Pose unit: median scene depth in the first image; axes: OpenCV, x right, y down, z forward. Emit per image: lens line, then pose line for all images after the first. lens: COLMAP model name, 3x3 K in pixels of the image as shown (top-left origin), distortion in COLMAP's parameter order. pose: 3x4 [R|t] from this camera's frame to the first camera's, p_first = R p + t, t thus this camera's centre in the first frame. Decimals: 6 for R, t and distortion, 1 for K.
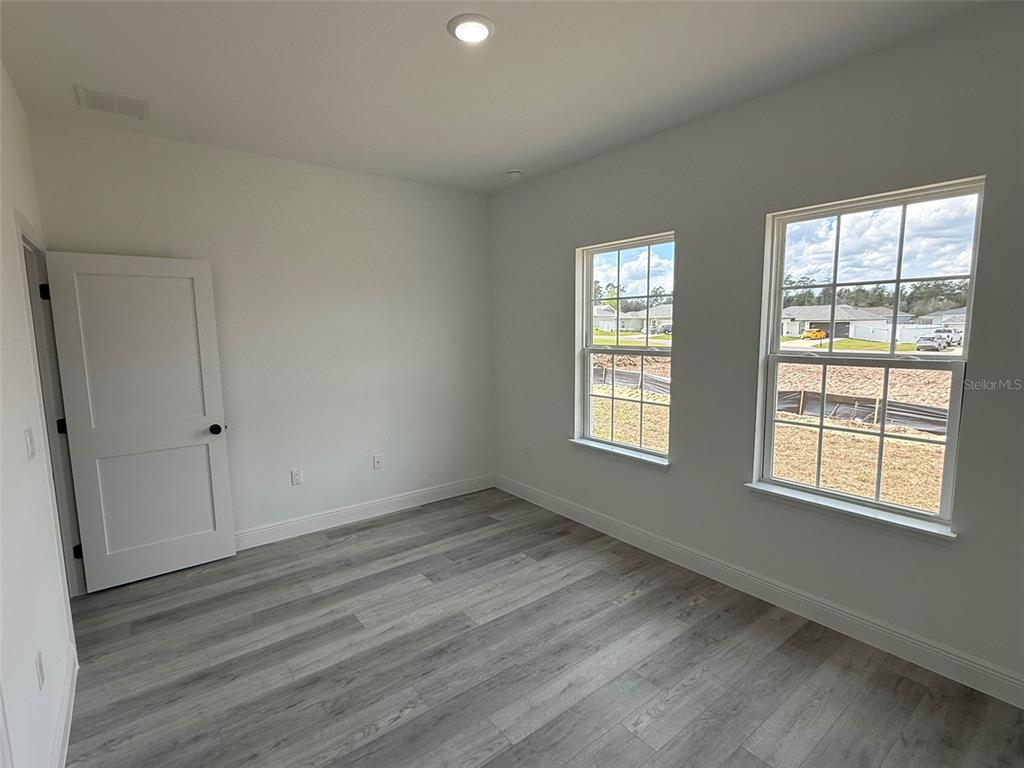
lens RADIAL K [[498.8, 0, 509.9], [0, 498.8, 387.2], [0, 0, 1]] dist [0.002121, -0.000785]
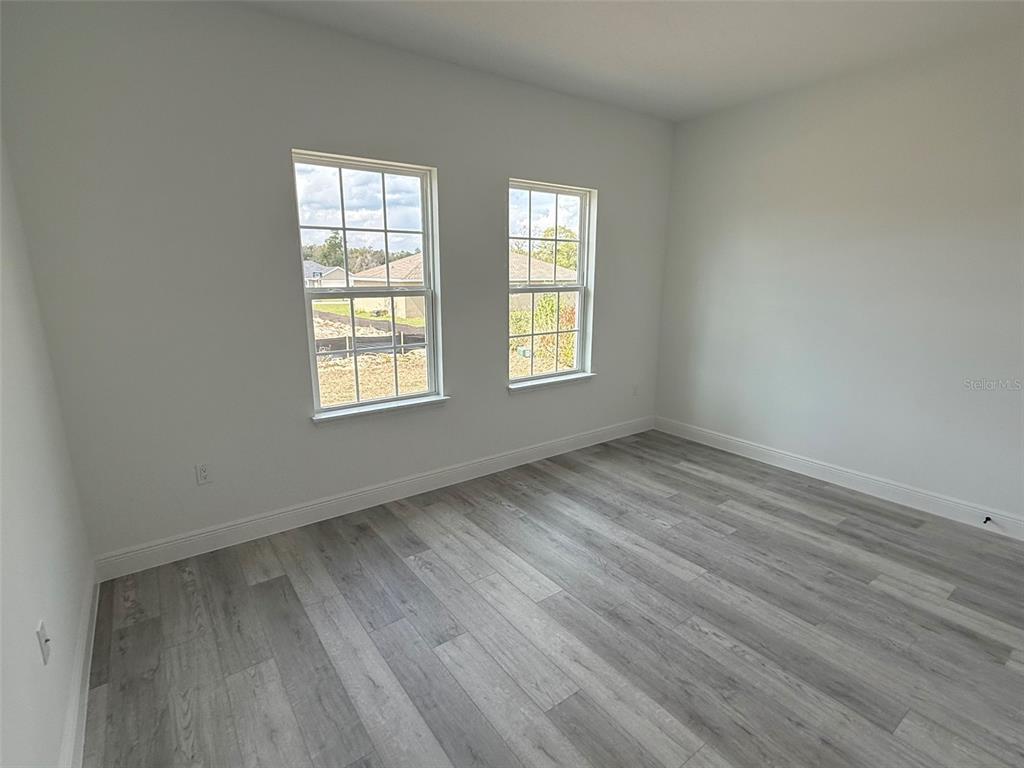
lens RADIAL K [[498.8, 0, 511.7], [0, 498.8, 383.7], [0, 0, 1]] dist [0.002121, -0.000785]
pose [[0.022338, -0.203685, 0.978782, -0.861281], [0.118481, 0.972666, 0.199708, -0.084485], [-0.992705, 0.111506, 0.045860, 0.981571]]
